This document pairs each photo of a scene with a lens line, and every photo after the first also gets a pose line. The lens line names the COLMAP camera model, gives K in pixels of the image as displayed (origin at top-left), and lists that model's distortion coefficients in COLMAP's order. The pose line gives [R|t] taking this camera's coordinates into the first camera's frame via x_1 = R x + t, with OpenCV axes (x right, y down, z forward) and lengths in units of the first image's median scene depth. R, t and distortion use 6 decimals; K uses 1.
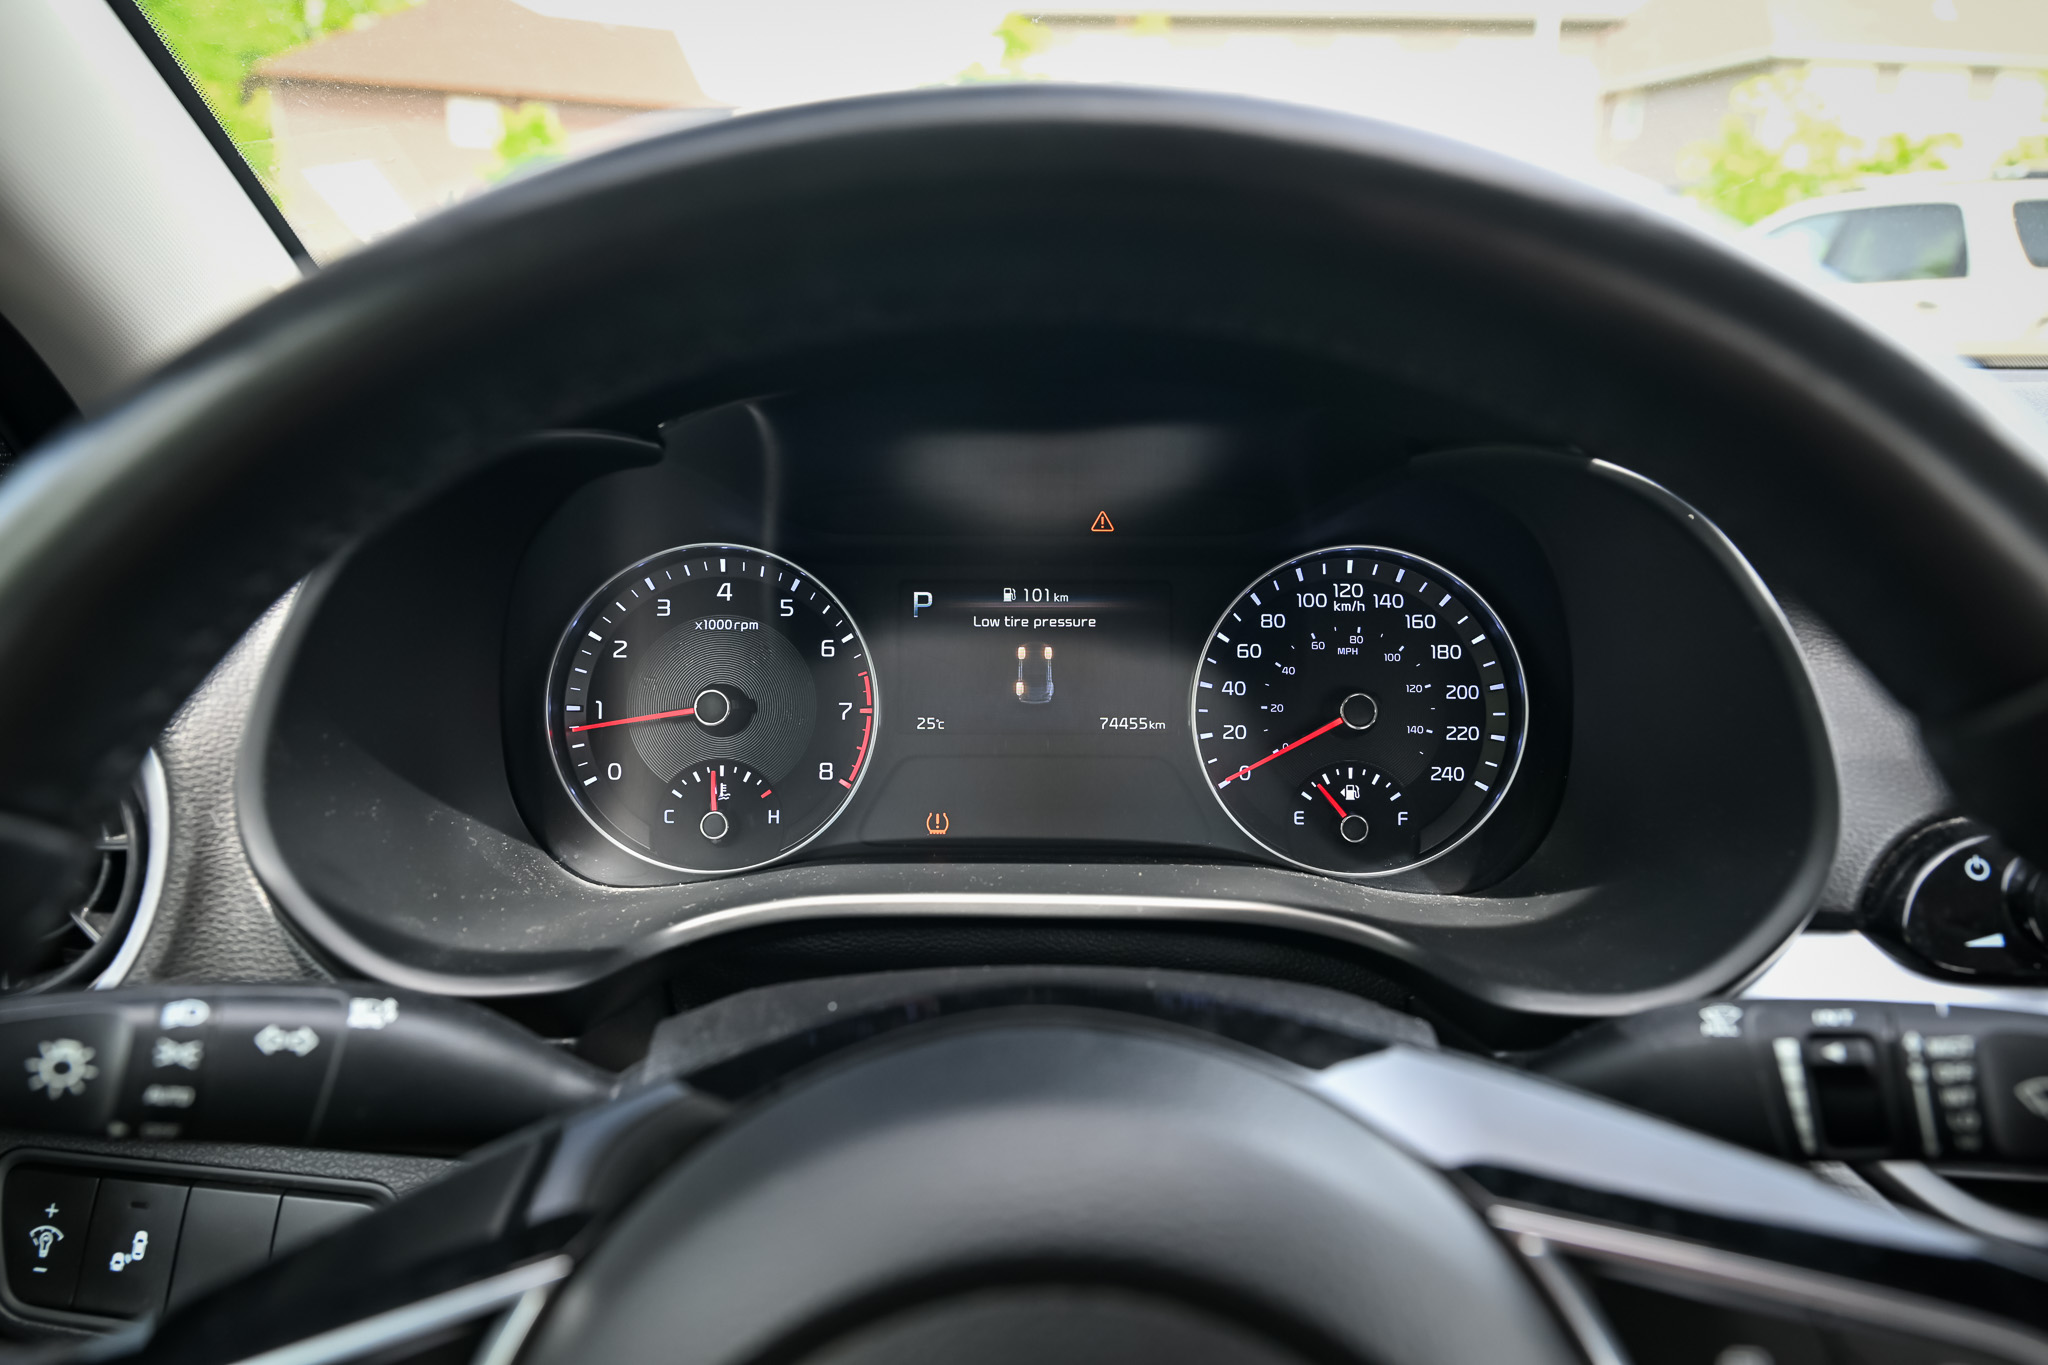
lens RADIAL K [[1360.6, 0, 1024.0], [0, 1360.6, 682.5], [0, 0, 1]] dist [-0.000367, 0.000606]
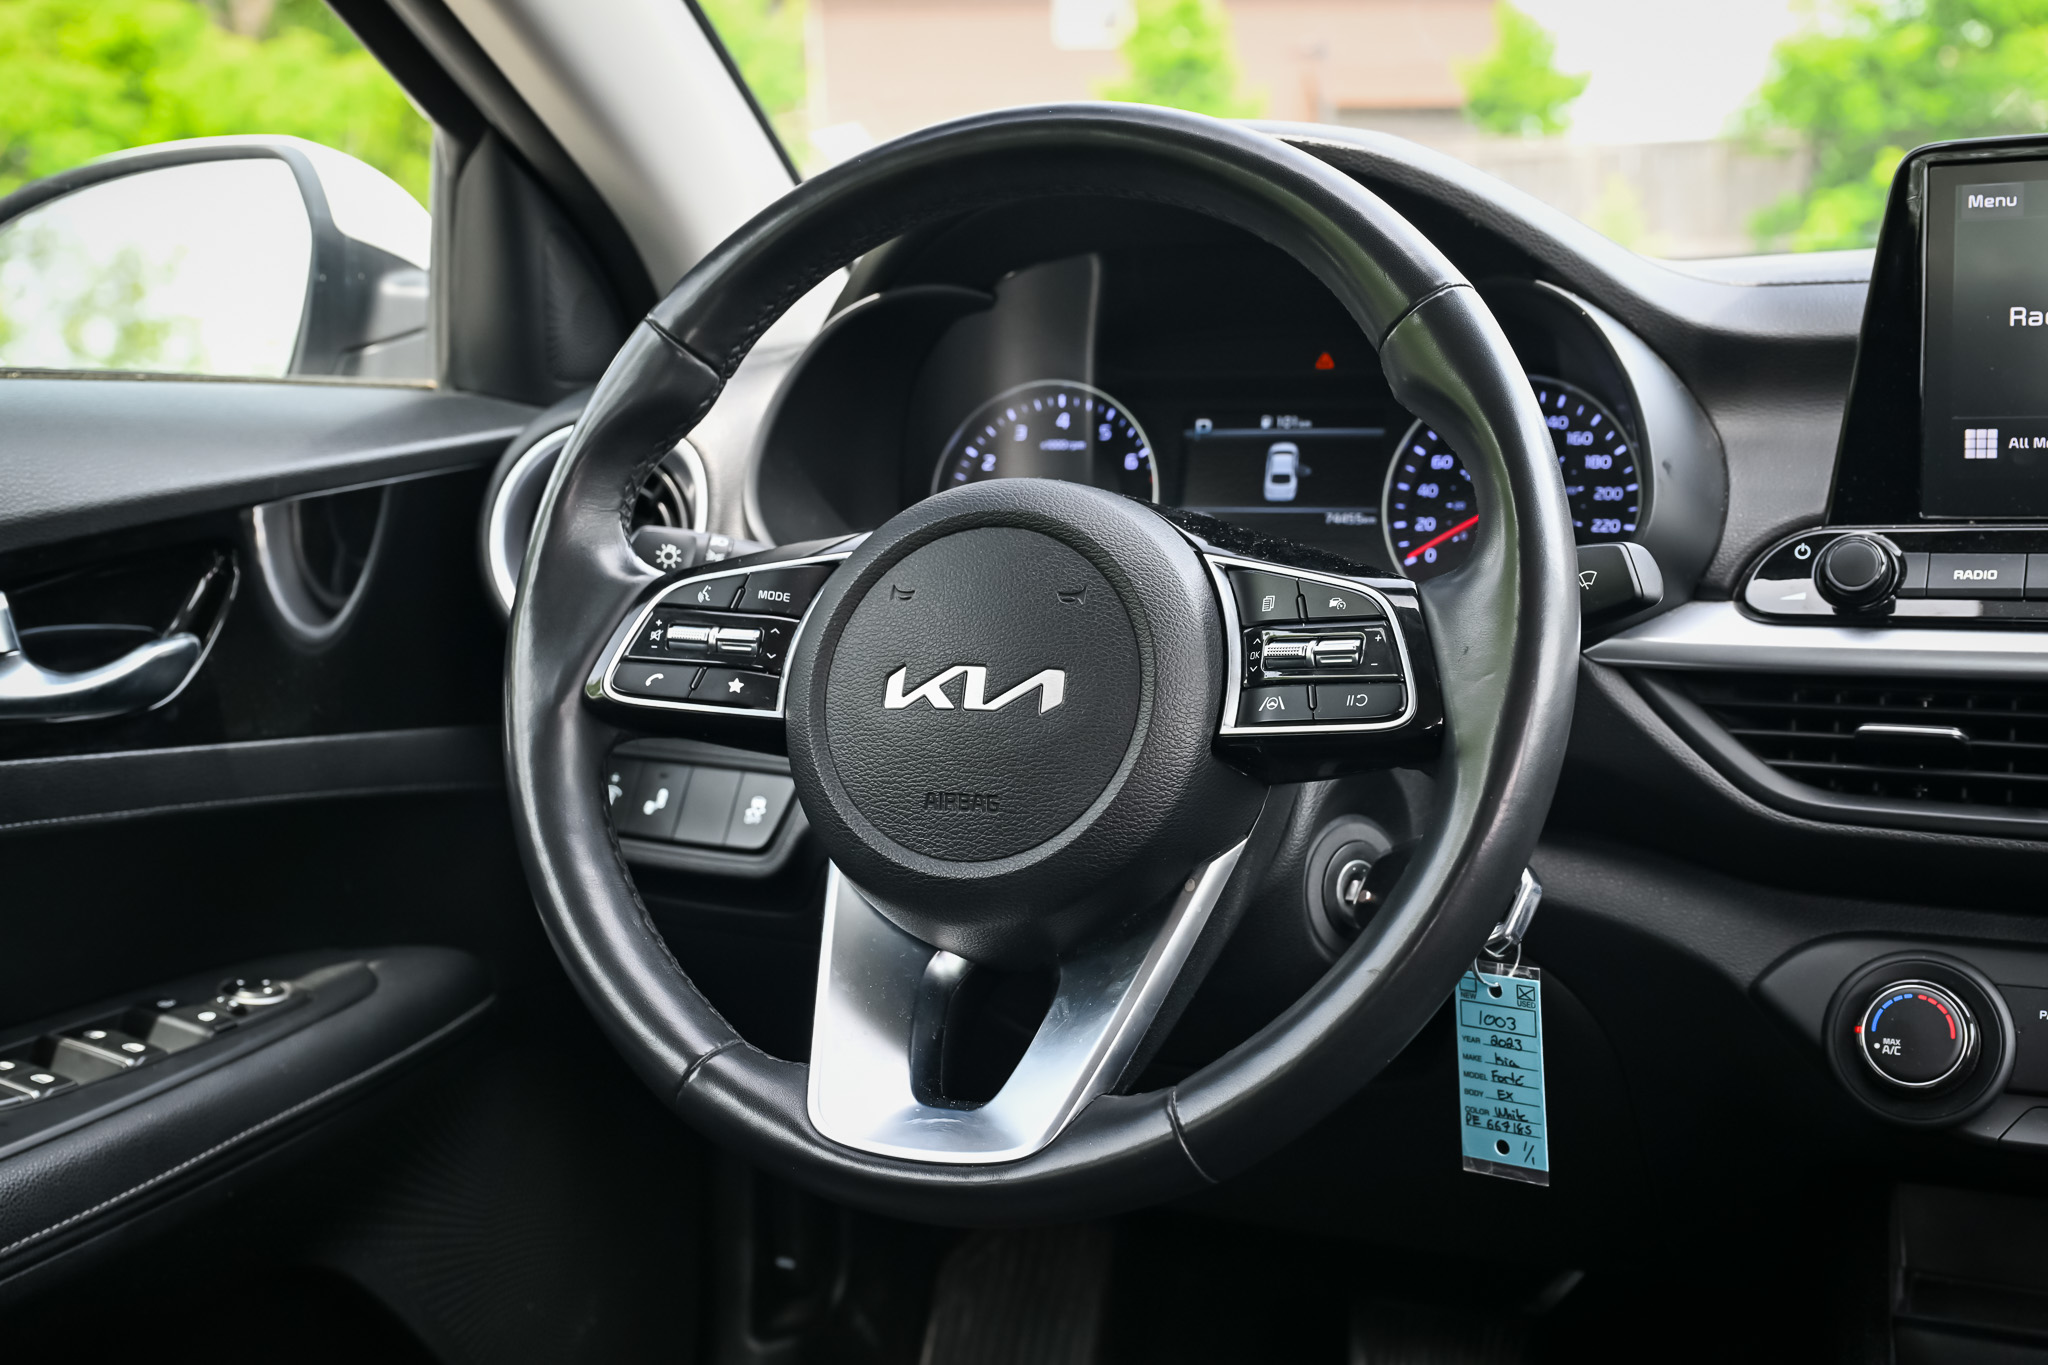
lens RADIAL K [[2416.0, 0, 1024.0], [0, 2416.0, 682.5], [0, 0, 1]] dist [0.002105, -0.033125]
pose [[0.923312, 0.031977, -0.382717, 0.678982], [-0.071489, 0.993421, -0.089465, 0.413604], [0.377339, 0.109964, 0.919523, -1.207849]]
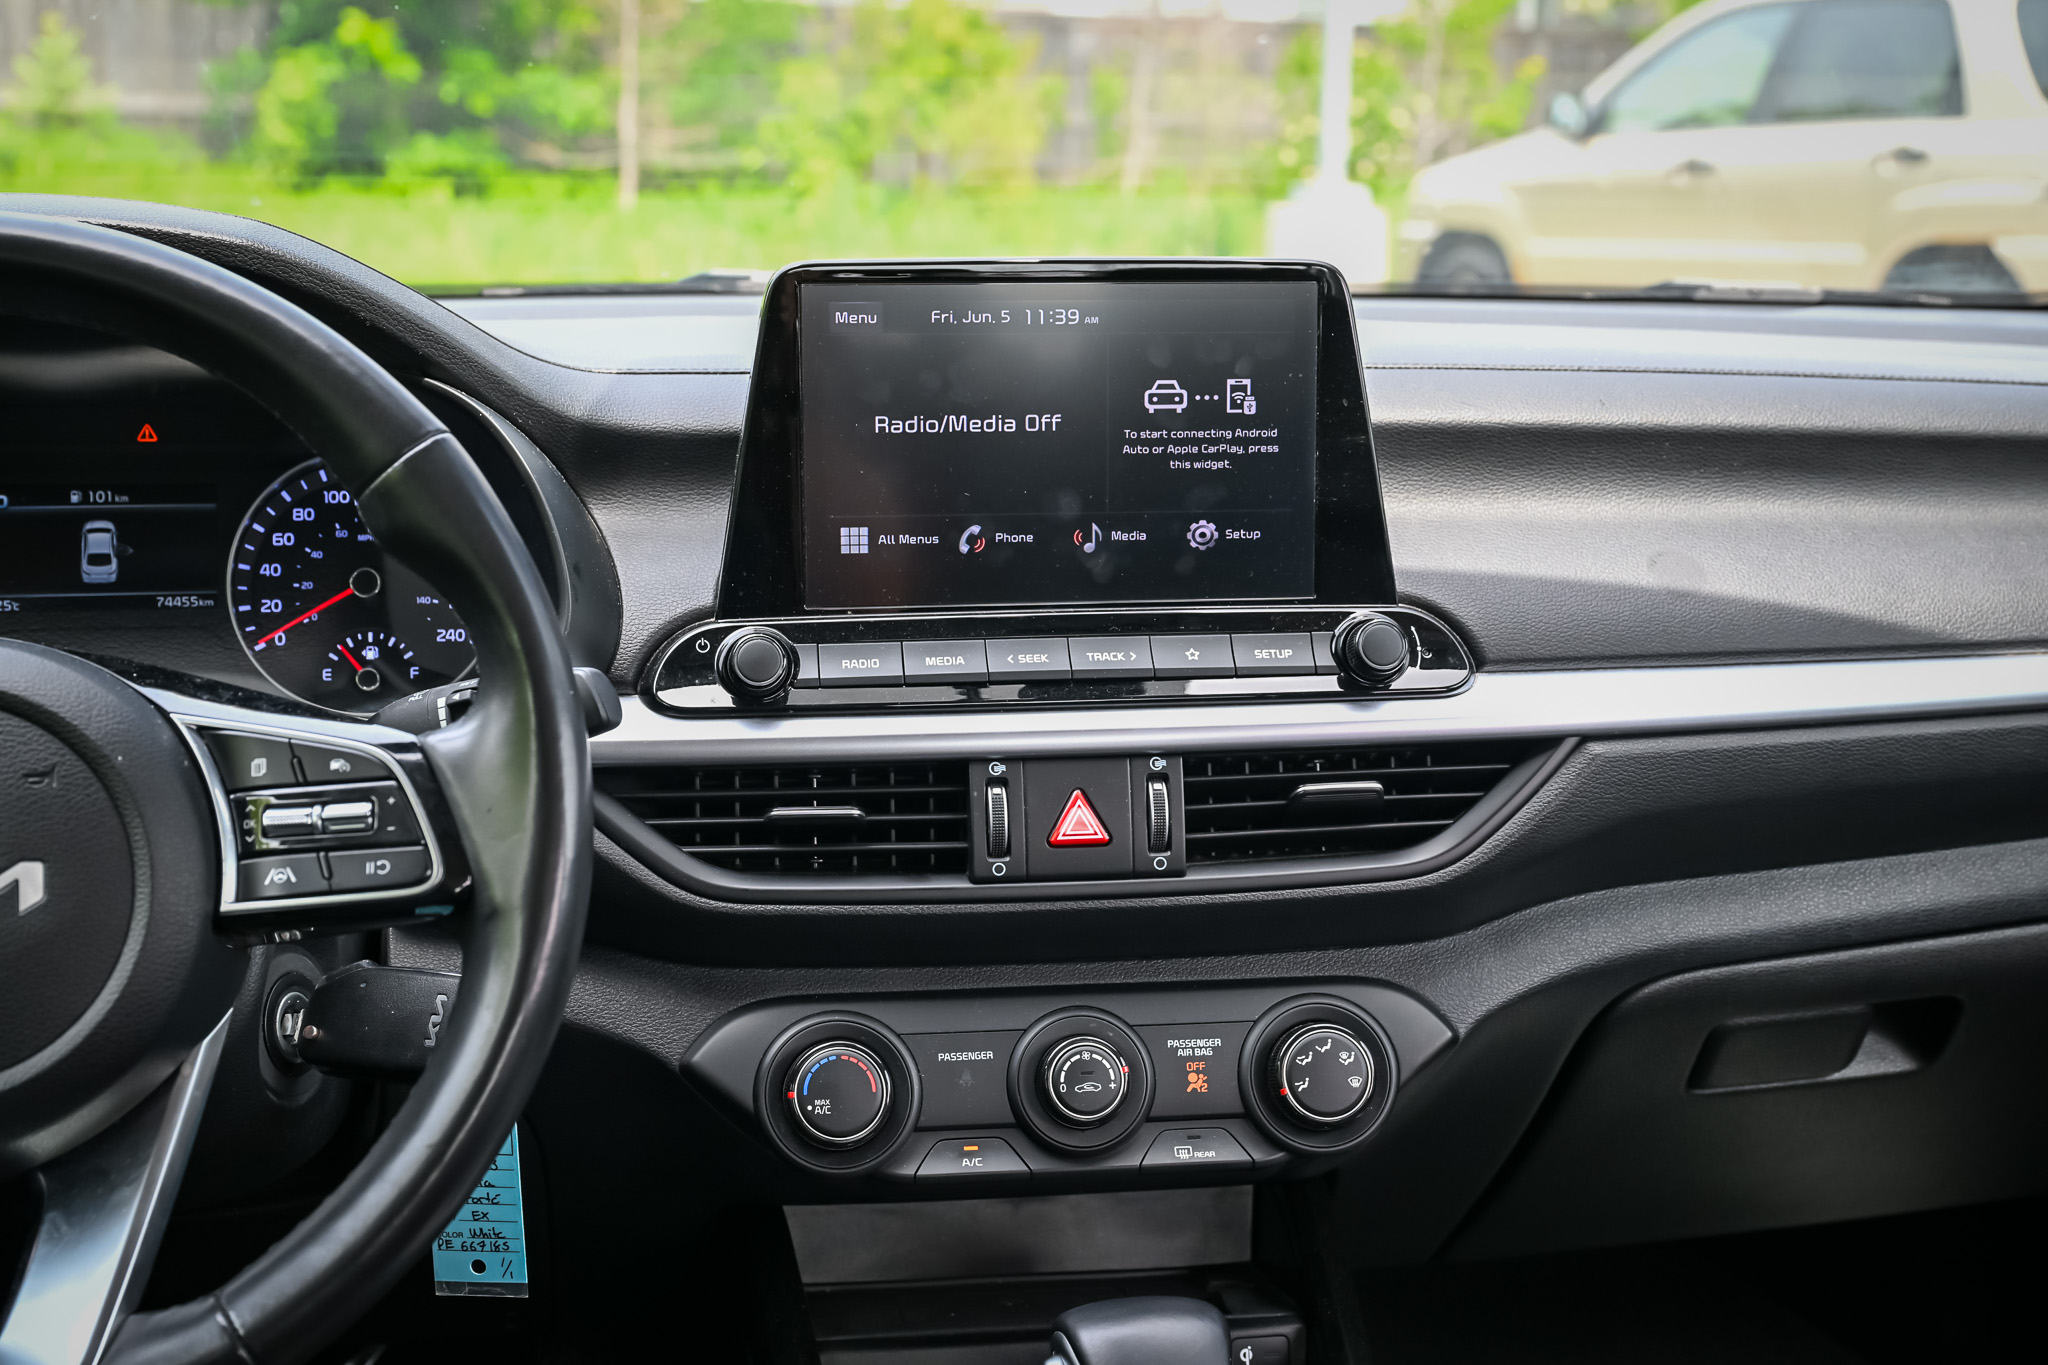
lens RADIAL K [[2588.2, 0, 1024.0], [0, 2588.2, 682.5], [0, 0, 1]] dist [-0.006007, -0.001866]
pose [[0.980435, -0.027040, 0.194979, 0.360587], [0.038586, 0.997704, -0.055663, 0.258050], [-0.193026, 0.062097, 0.979227, -1.373968]]
